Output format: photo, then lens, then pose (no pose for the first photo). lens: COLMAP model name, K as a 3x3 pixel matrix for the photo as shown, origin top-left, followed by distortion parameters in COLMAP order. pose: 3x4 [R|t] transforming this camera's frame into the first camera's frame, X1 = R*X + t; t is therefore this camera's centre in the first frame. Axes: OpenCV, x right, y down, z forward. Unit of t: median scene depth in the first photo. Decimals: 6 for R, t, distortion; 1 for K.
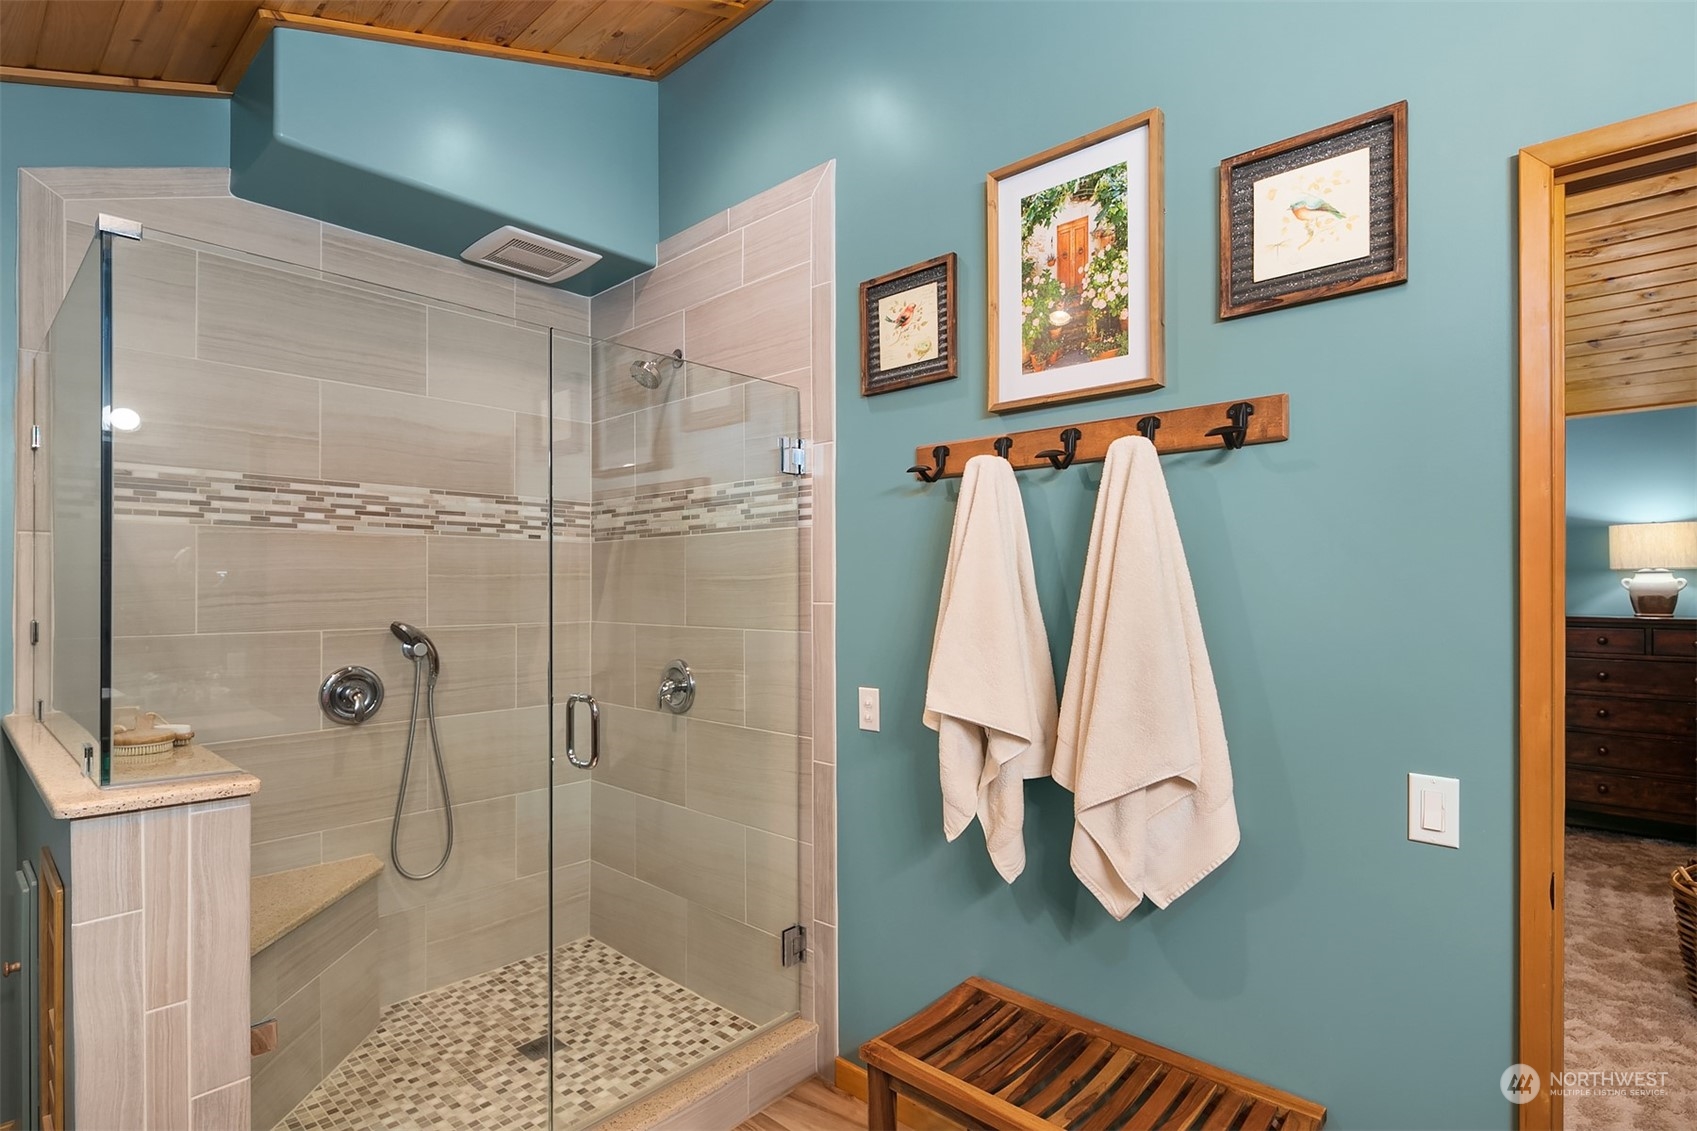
lens RADIAL K [[826.7, 0, 856.5], [0, 826.7, 591.9], [0, 0, 1]] dist [-0.000202, 0.000246]
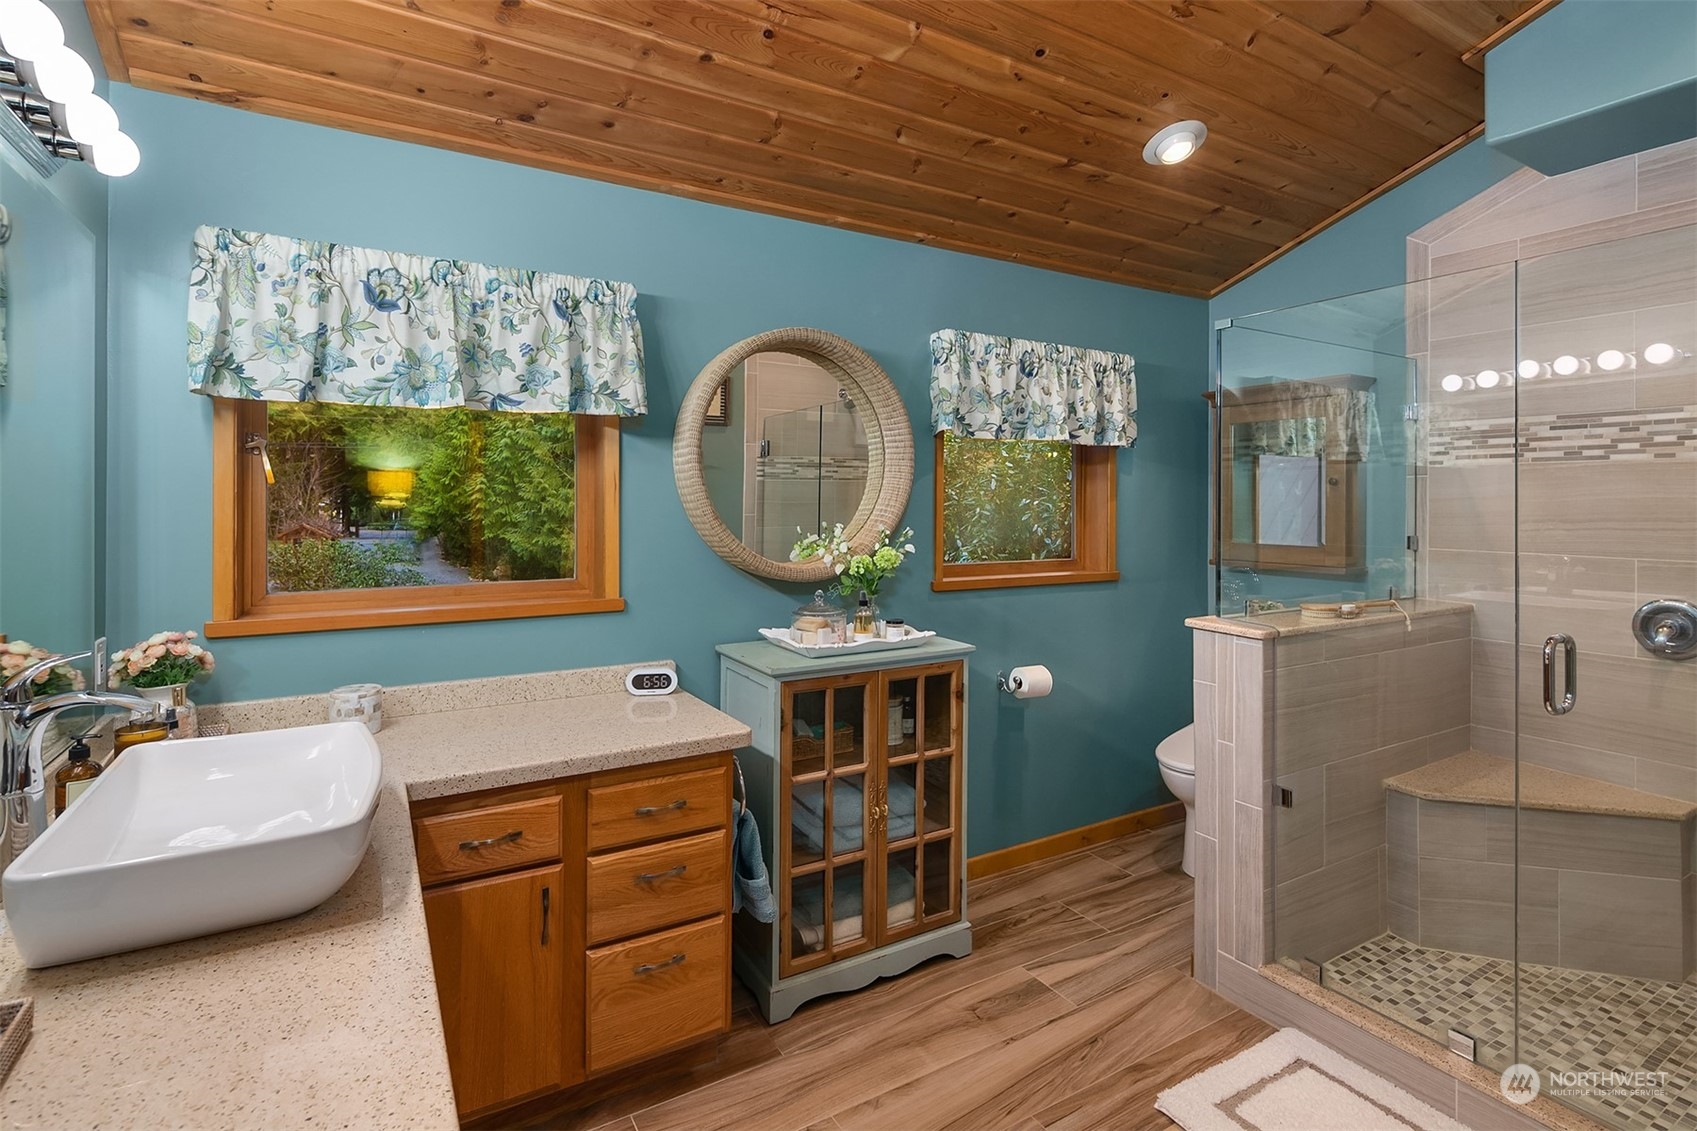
lens RADIAL K [[830.2, 0, 848.2], [0, 830.2, 531.8], [0, 0, 1]] dist [-0.000977, -0.000542]
pose [[-0.299122, 0.035530, -0.953553, 0.628472], [-0.008538, 0.999167, 0.039908, -0.019129], [0.954177, 0.020079, -0.298569, 0.397755]]
